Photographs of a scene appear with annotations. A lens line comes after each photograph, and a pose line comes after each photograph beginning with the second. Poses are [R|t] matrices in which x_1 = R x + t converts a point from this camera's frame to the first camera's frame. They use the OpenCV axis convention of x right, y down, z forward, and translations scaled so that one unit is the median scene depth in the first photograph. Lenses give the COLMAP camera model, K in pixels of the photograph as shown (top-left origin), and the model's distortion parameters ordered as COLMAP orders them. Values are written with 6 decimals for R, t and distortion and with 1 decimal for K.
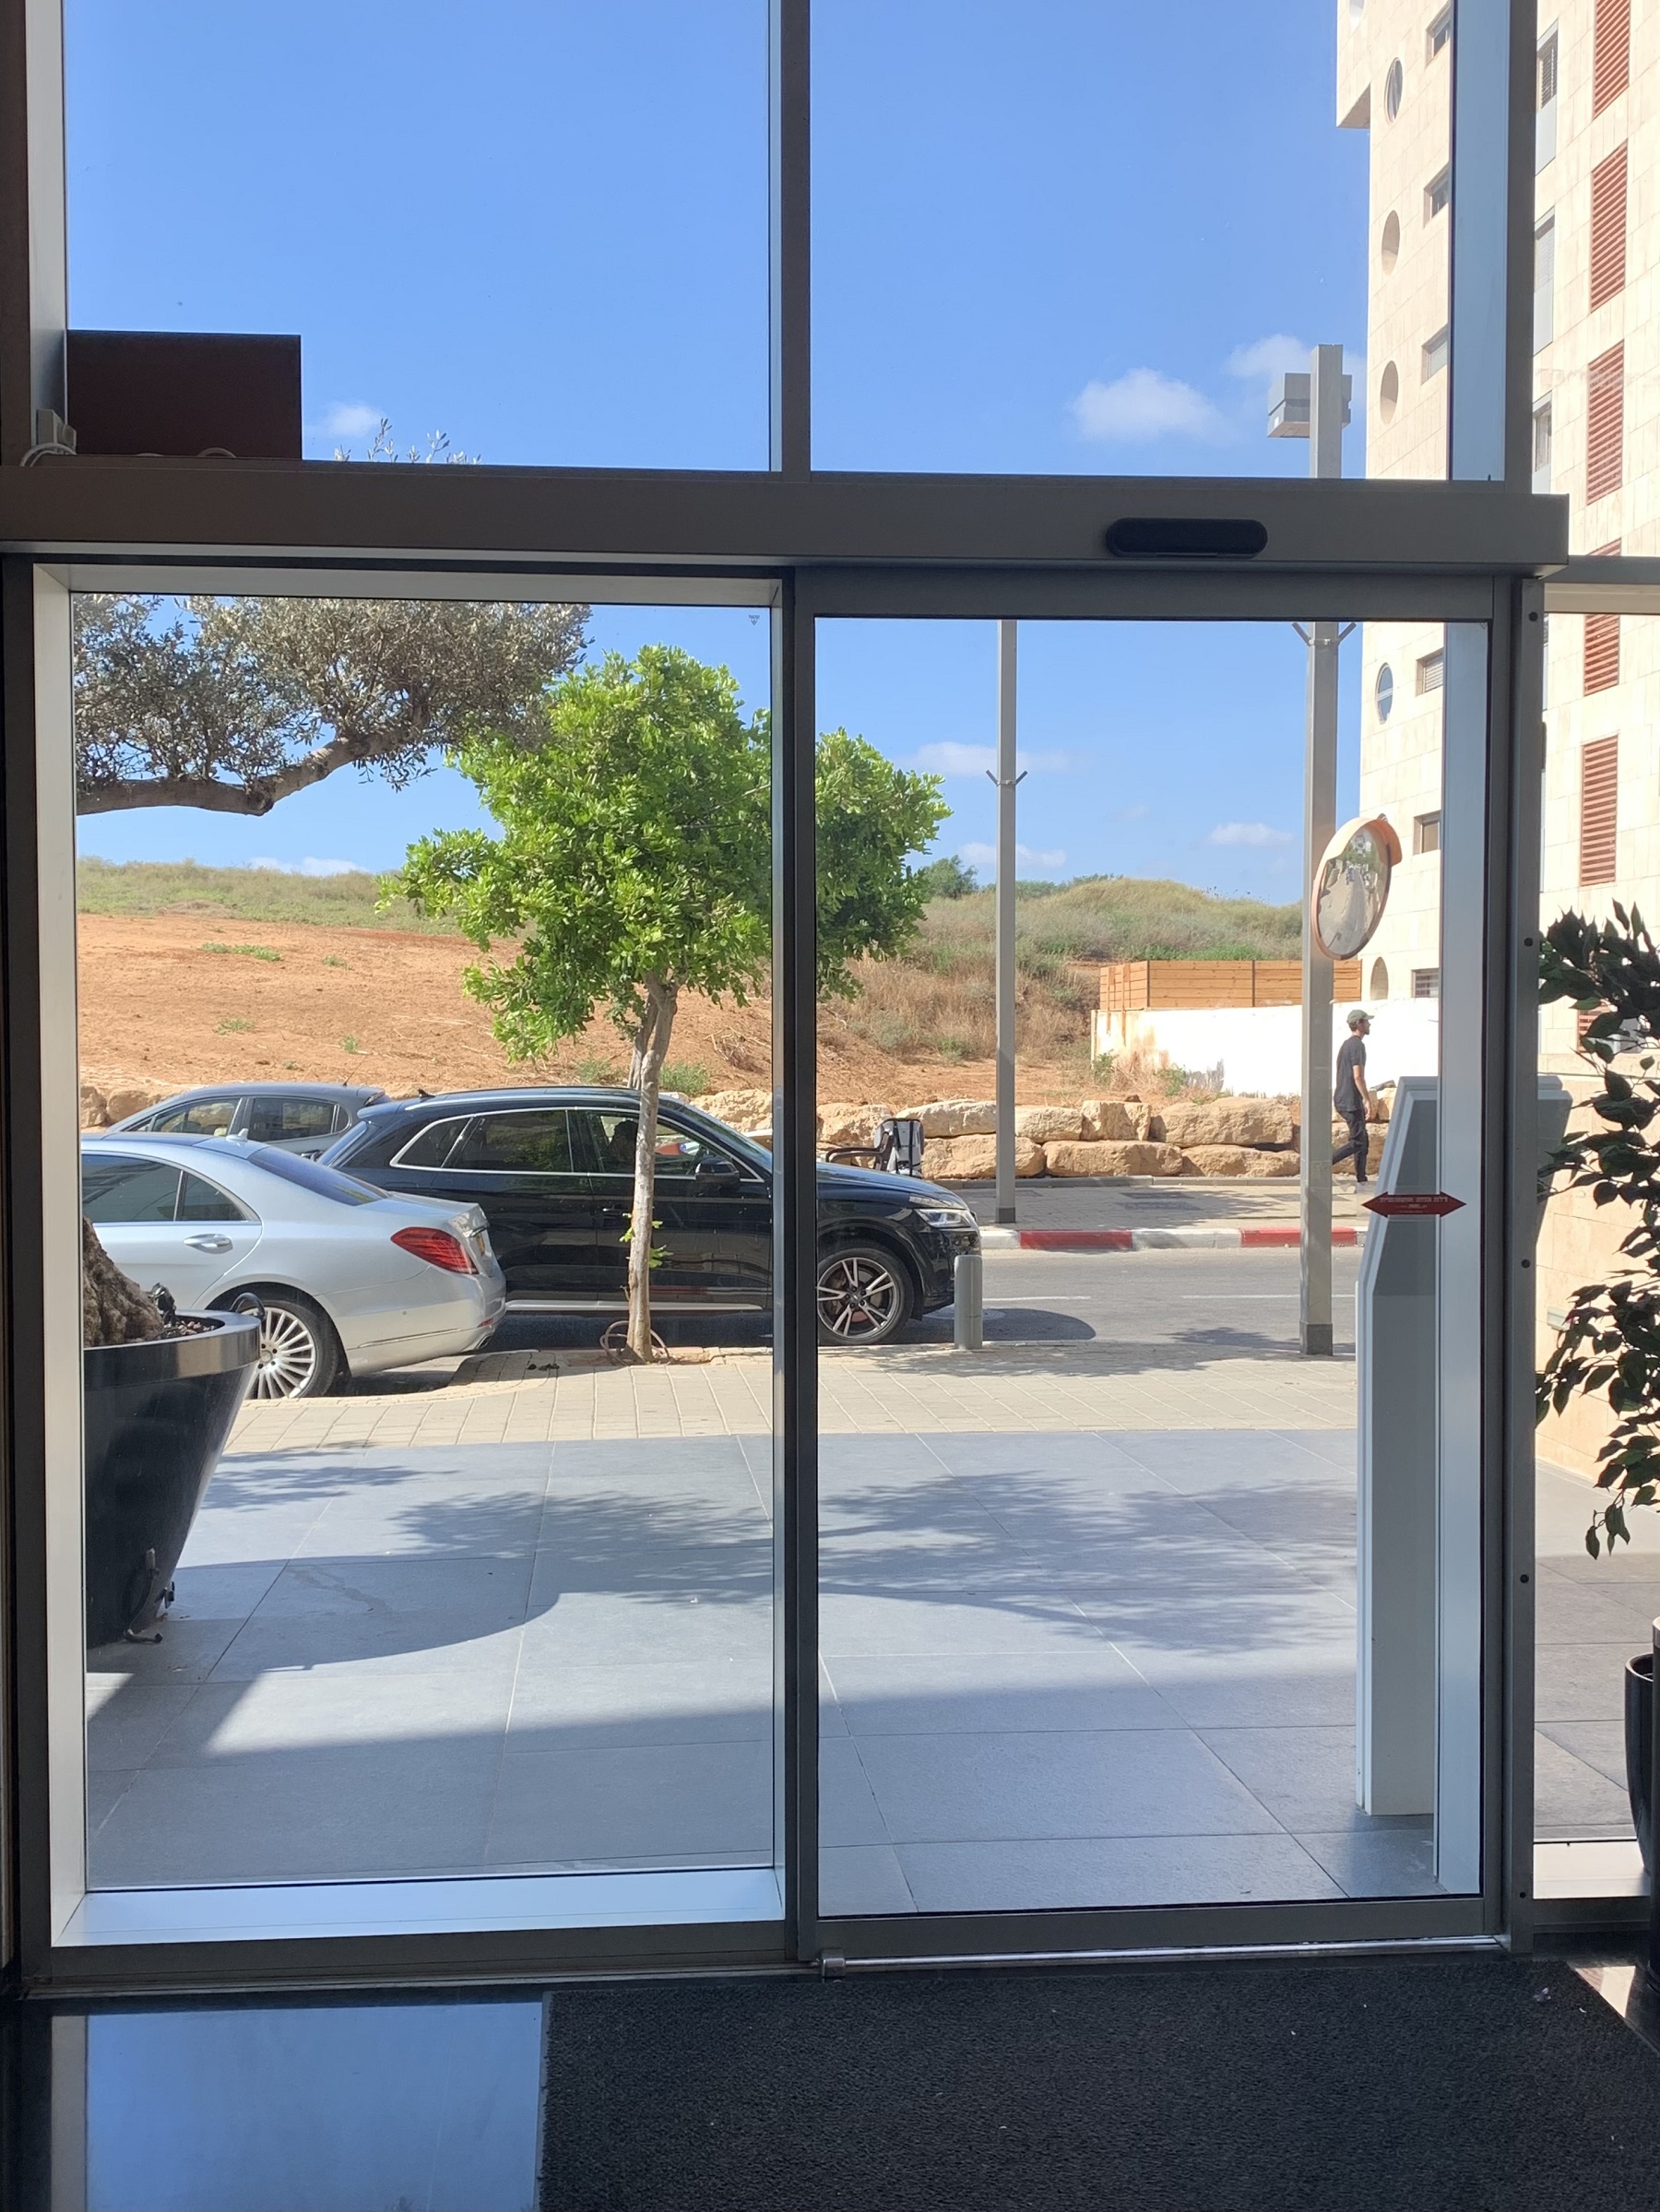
lens RADIAL K [[2403.7, 0, 830.0], [0, 2403.7, 1106.0], [0, 0, 1]] dist [0.142651, -0.007655]
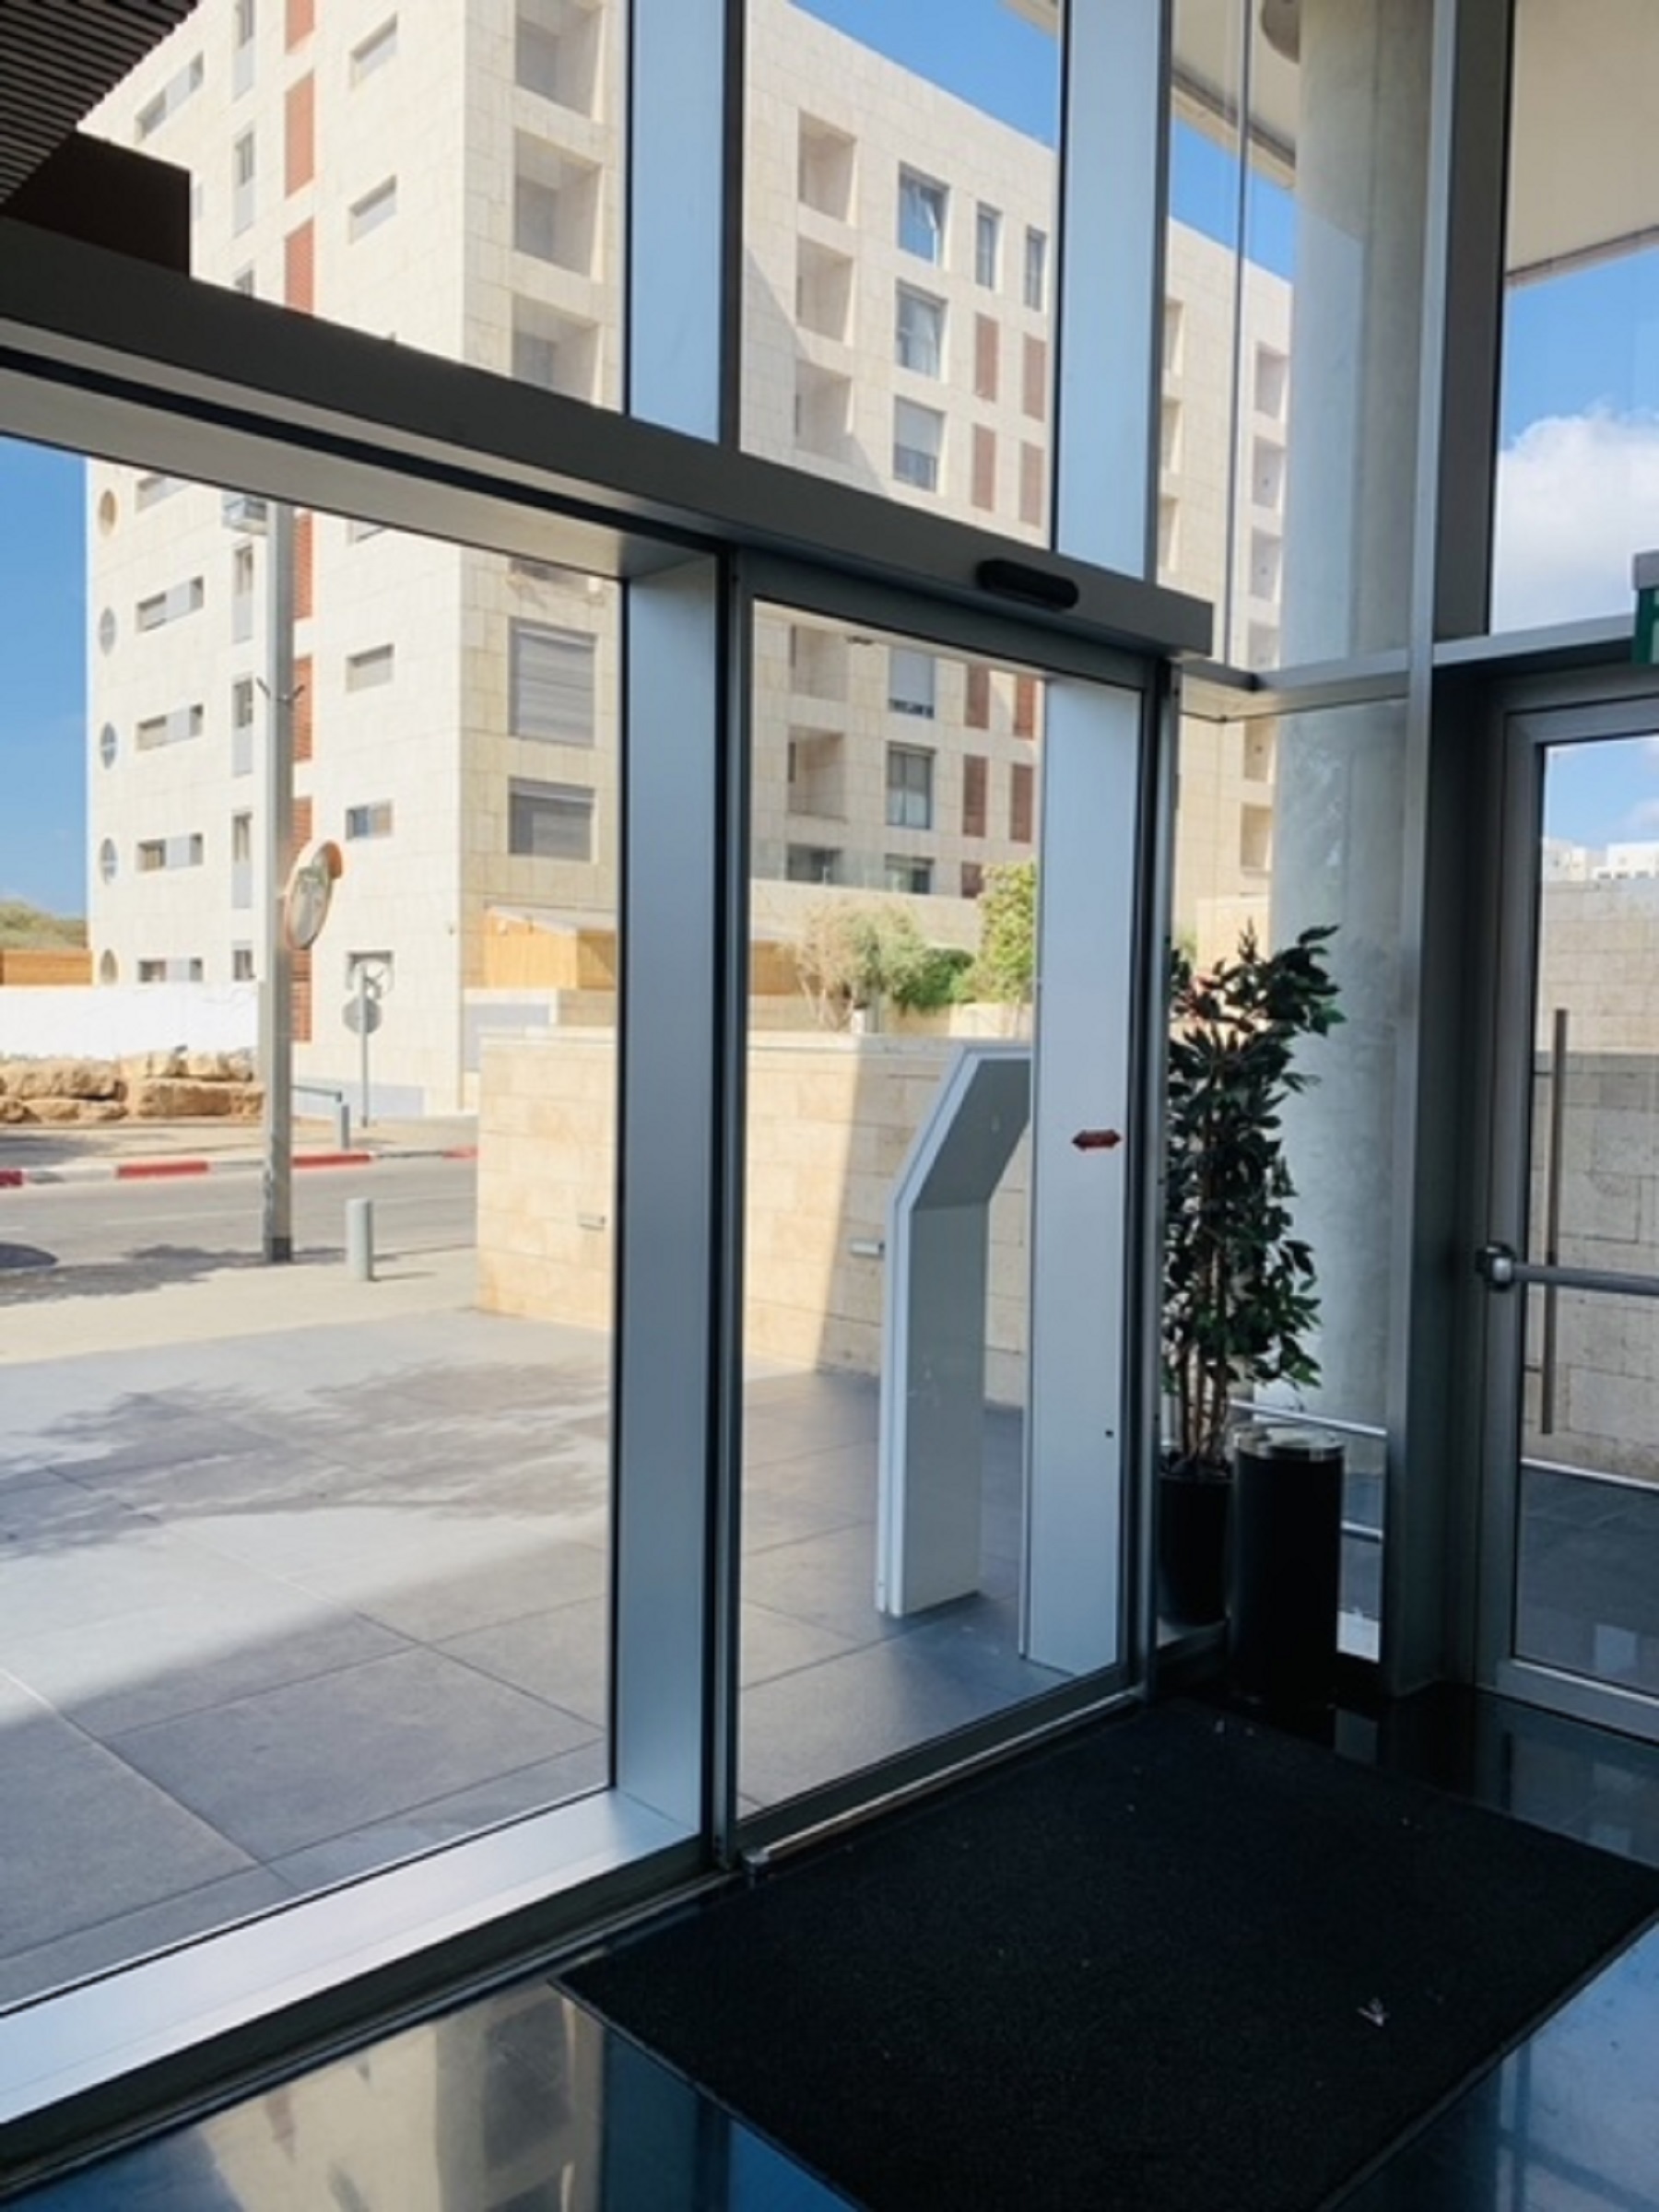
lens RADIAL K [[1694.7, 0, 833.9], [0, 1694.7, 1103.9], [0, 0, 1]] dist [0.117934, -0.244238]
pose [[0.780884, -0.019008, 0.624386, -0.146203], [0.004450, 0.999681, 0.024868, -0.000716], [-0.624660, -0.016641, 0.780720, 0.130943]]
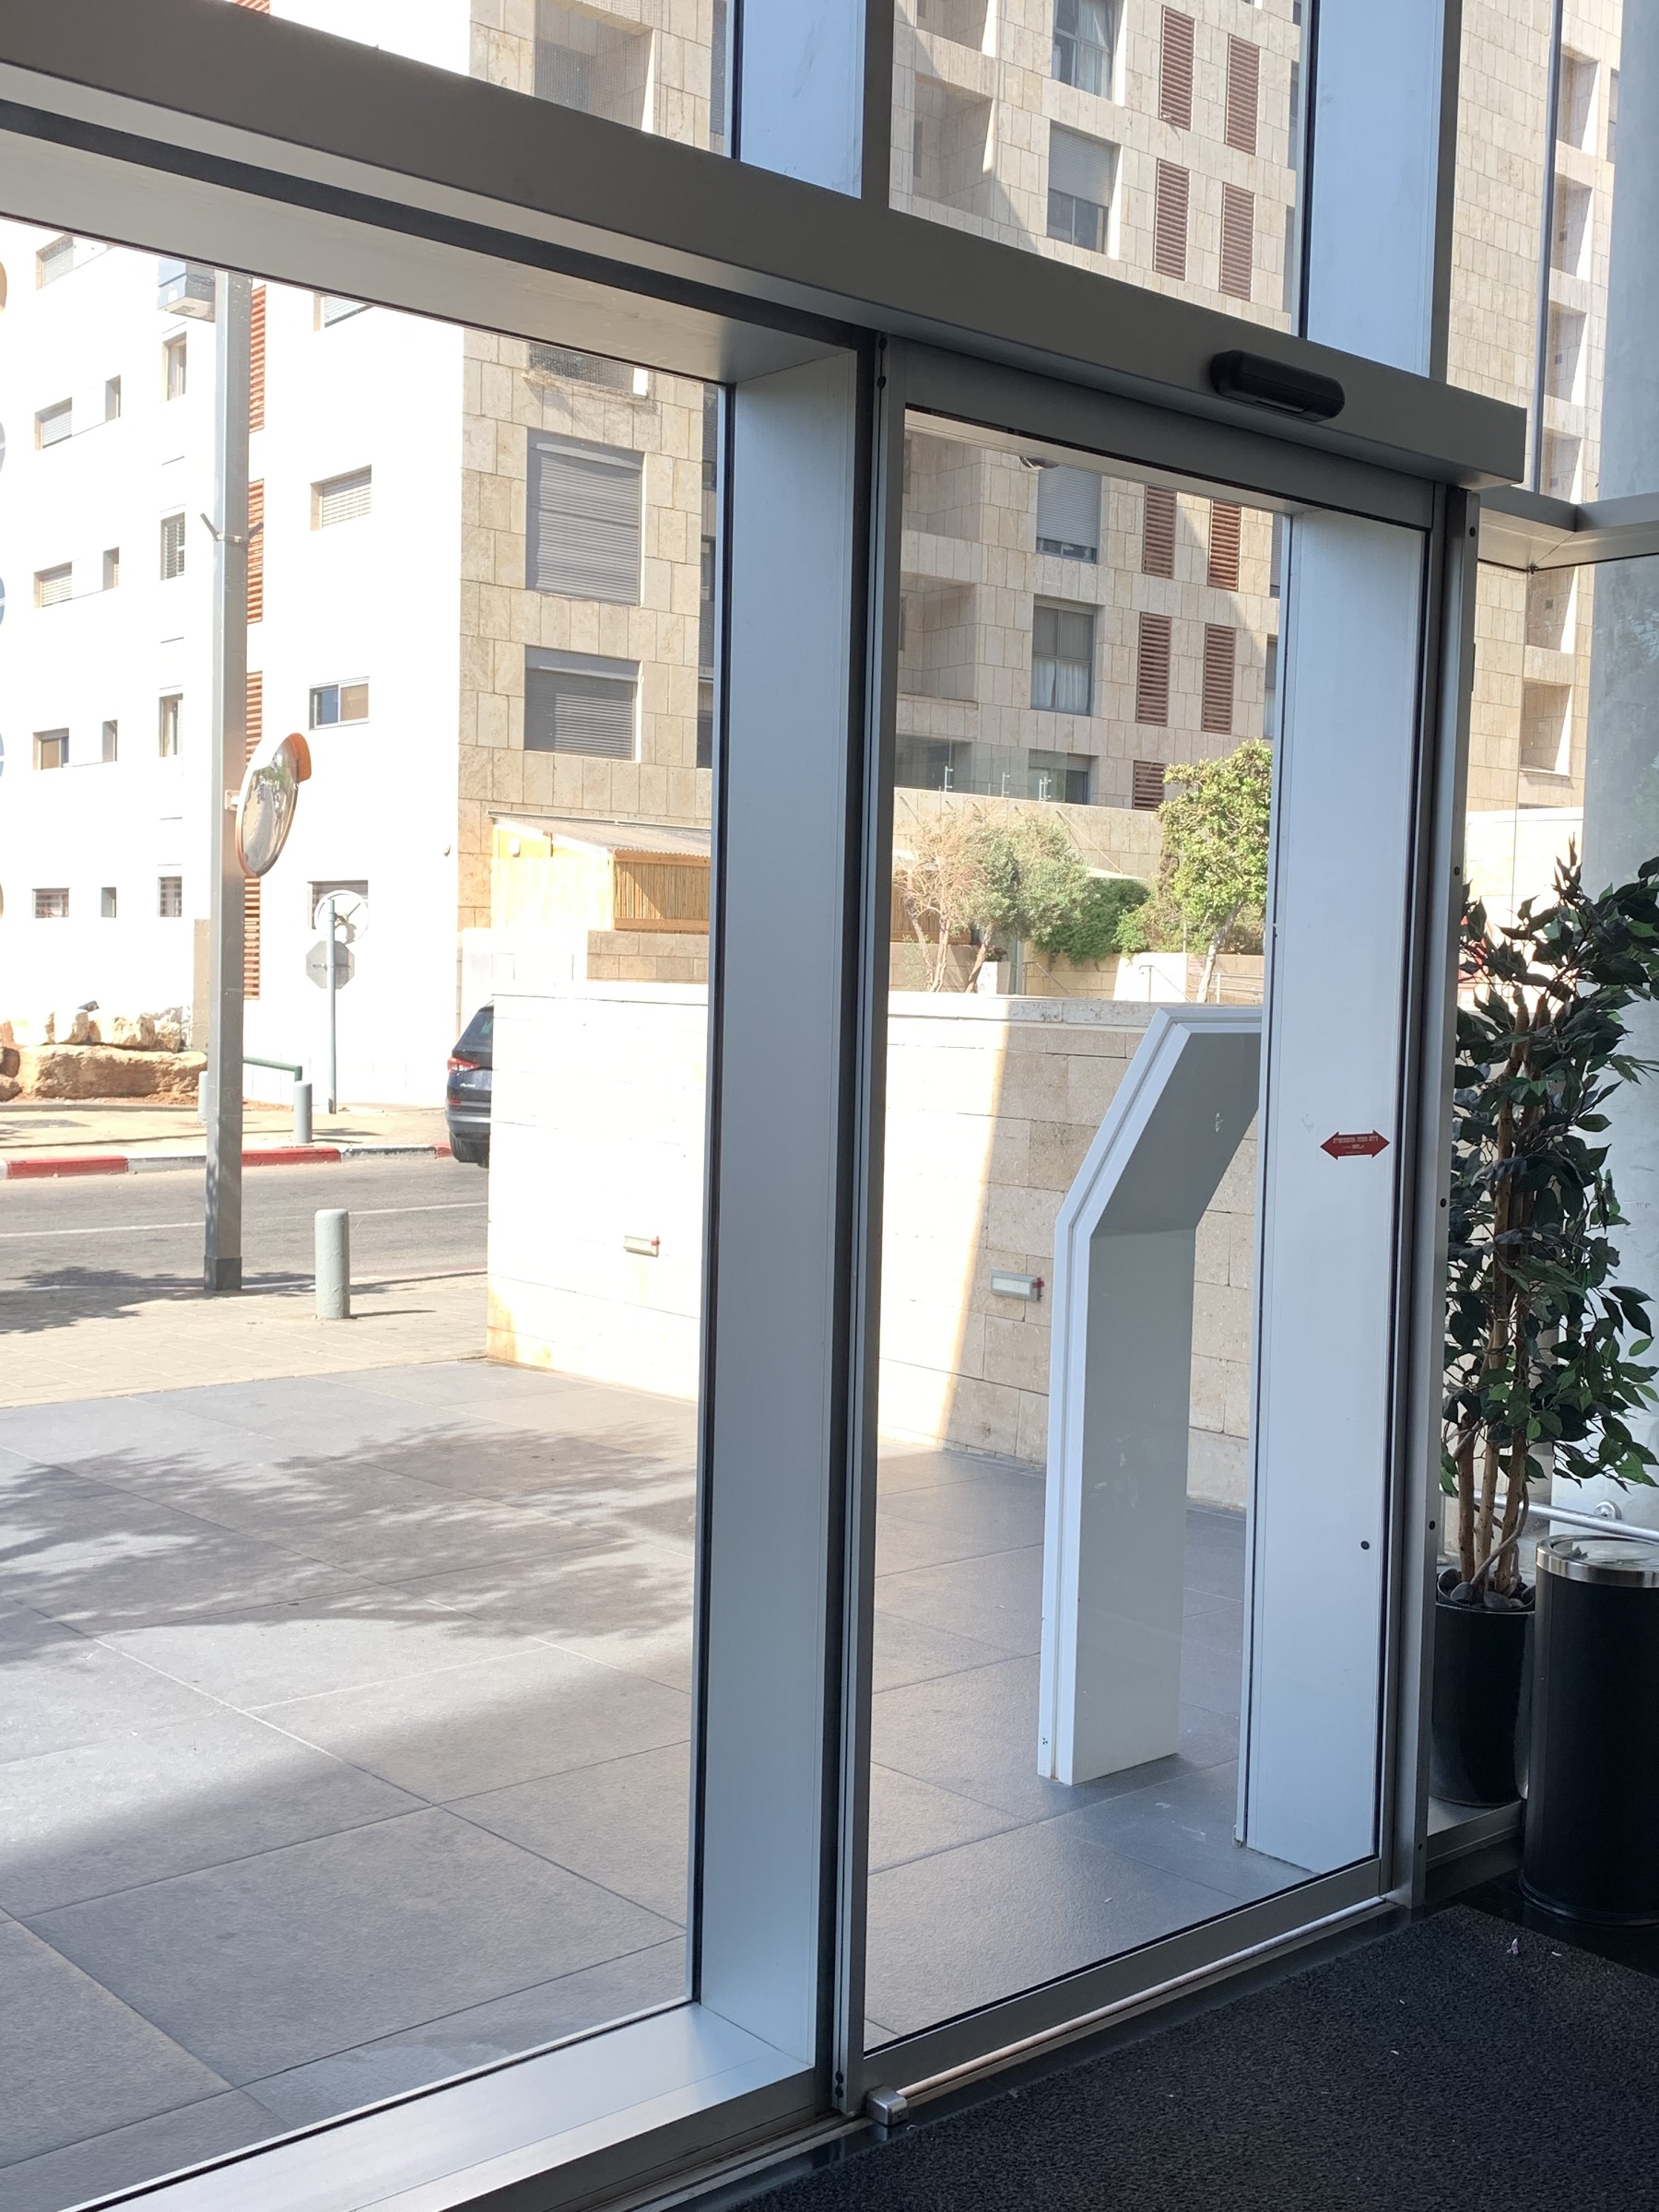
lens RADIAL K [[2295.3, 0, 829.5], [0, 2295.3, 1106.0], [0, 0, 1]] dist [0.167281, -0.433014]
pose [[0.812545, -0.015050, 0.582704, -0.153462], [-0.004898, 0.999455, 0.032643, -0.001184], [-0.582878, -0.029378, 0.812029, 0.133315]]
